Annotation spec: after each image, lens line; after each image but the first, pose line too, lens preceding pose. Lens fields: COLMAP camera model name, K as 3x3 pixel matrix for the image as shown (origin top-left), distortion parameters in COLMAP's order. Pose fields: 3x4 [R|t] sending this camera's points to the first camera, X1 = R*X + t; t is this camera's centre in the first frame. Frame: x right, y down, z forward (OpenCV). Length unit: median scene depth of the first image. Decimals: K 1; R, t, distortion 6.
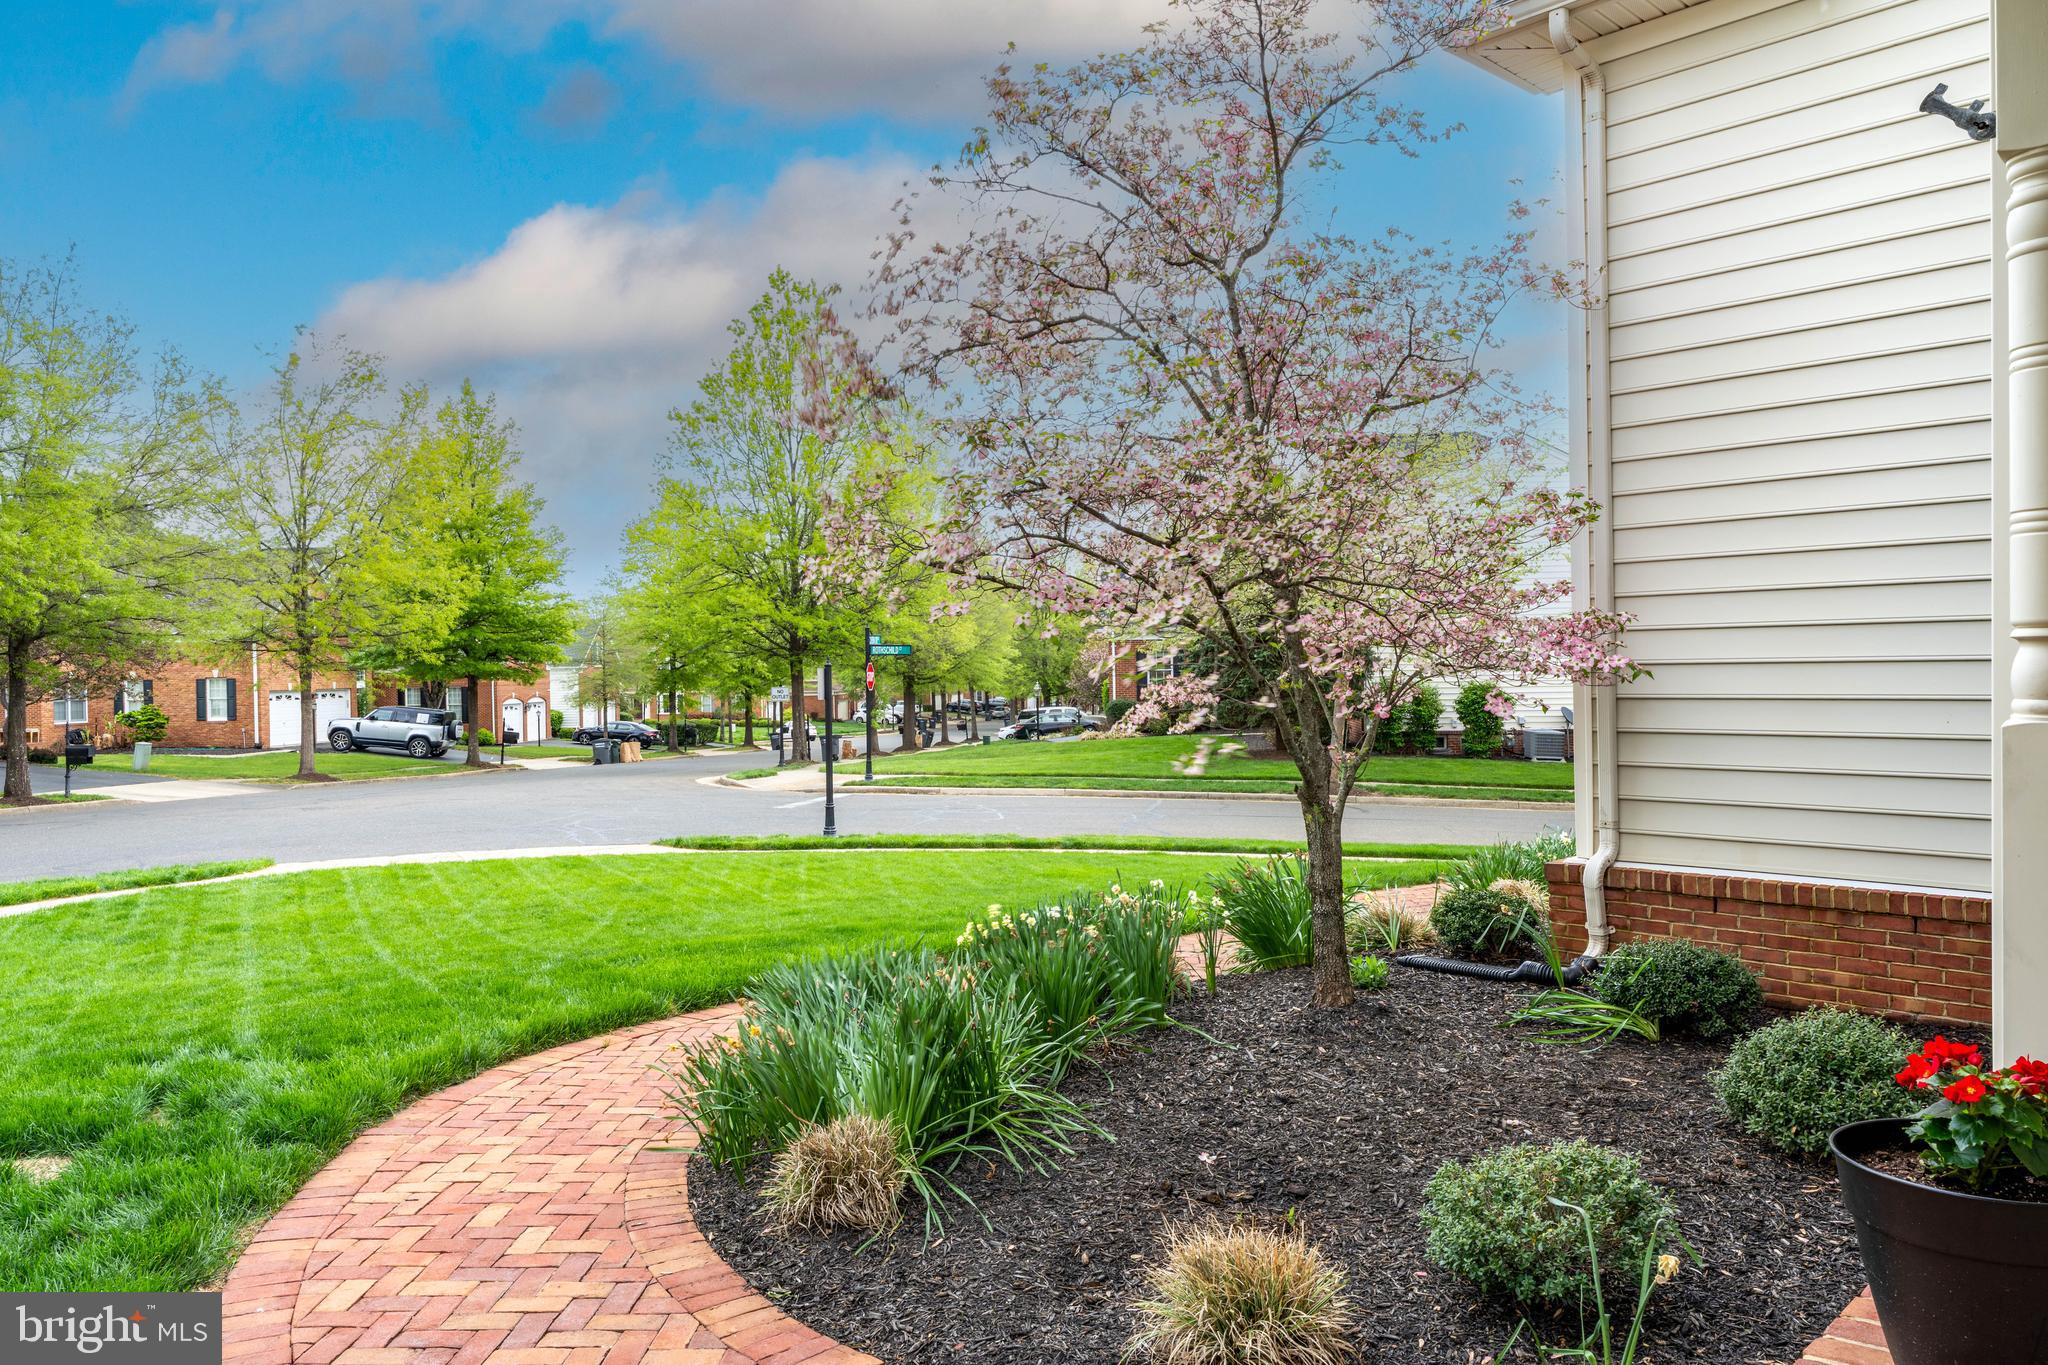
lens RADIAL K [[1417.9, 0, 1022.3], [0, 1417.9, 677.3], [0, 0, 1]] dist [-0.009165, 0.005986]
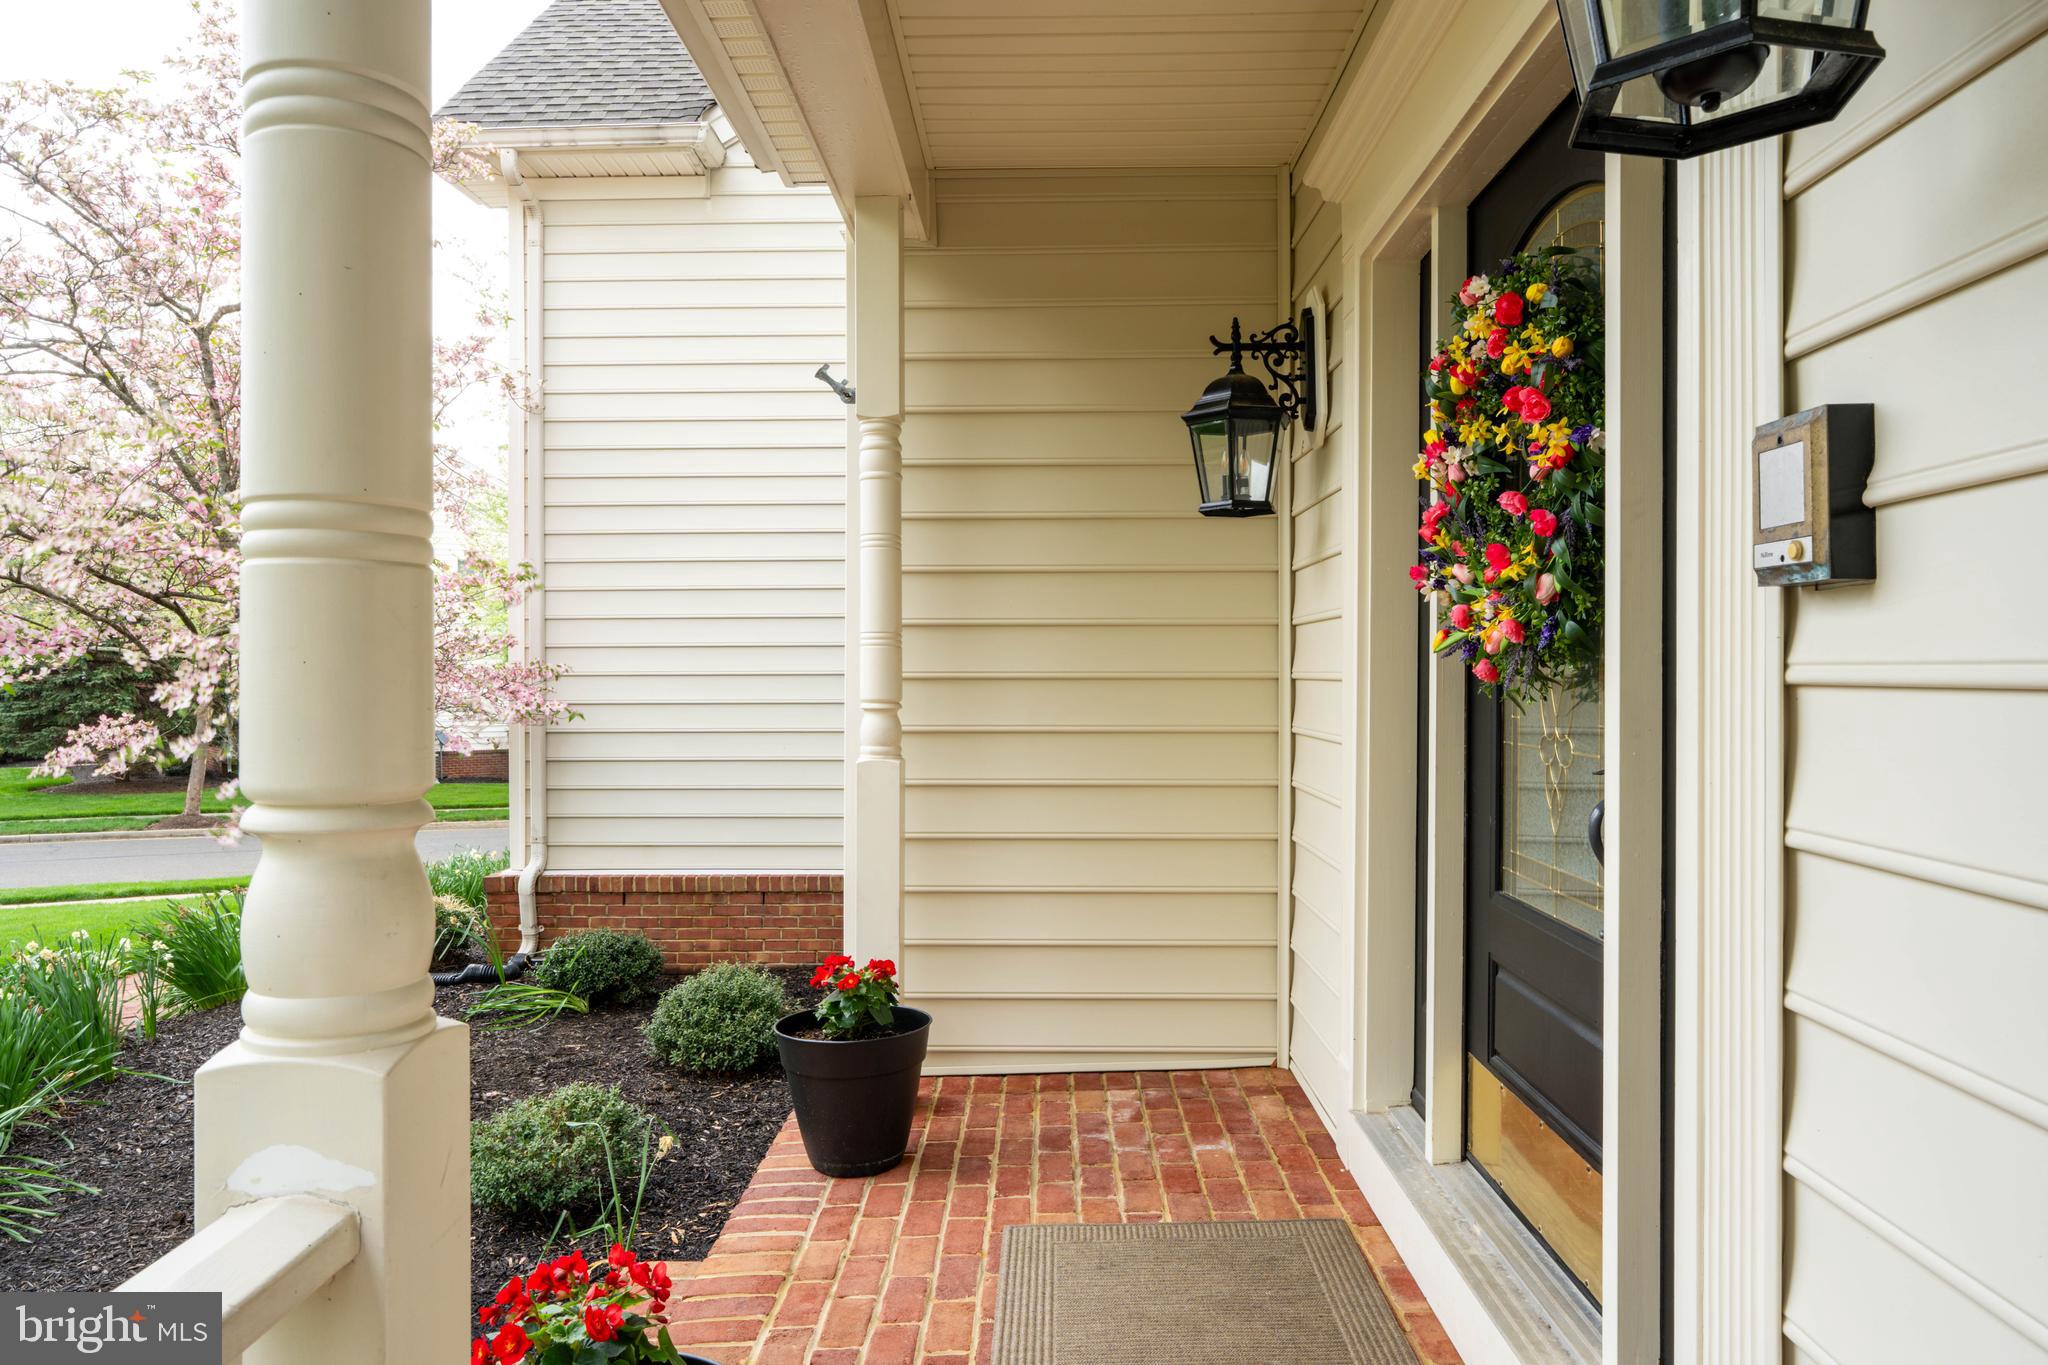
lens RADIAL K [[1417.9, 0, 1022.3], [0, 1417.9, 677.3], [0, 0, 1]] dist [-0.009165, 0.005986]
pose [[0.708599, 0.010810, 0.705529, -0.154591], [-0.003039, 0.999920, -0.012269, -0.021058], [-0.705605, 0.006549, 0.708575, -0.141071]]
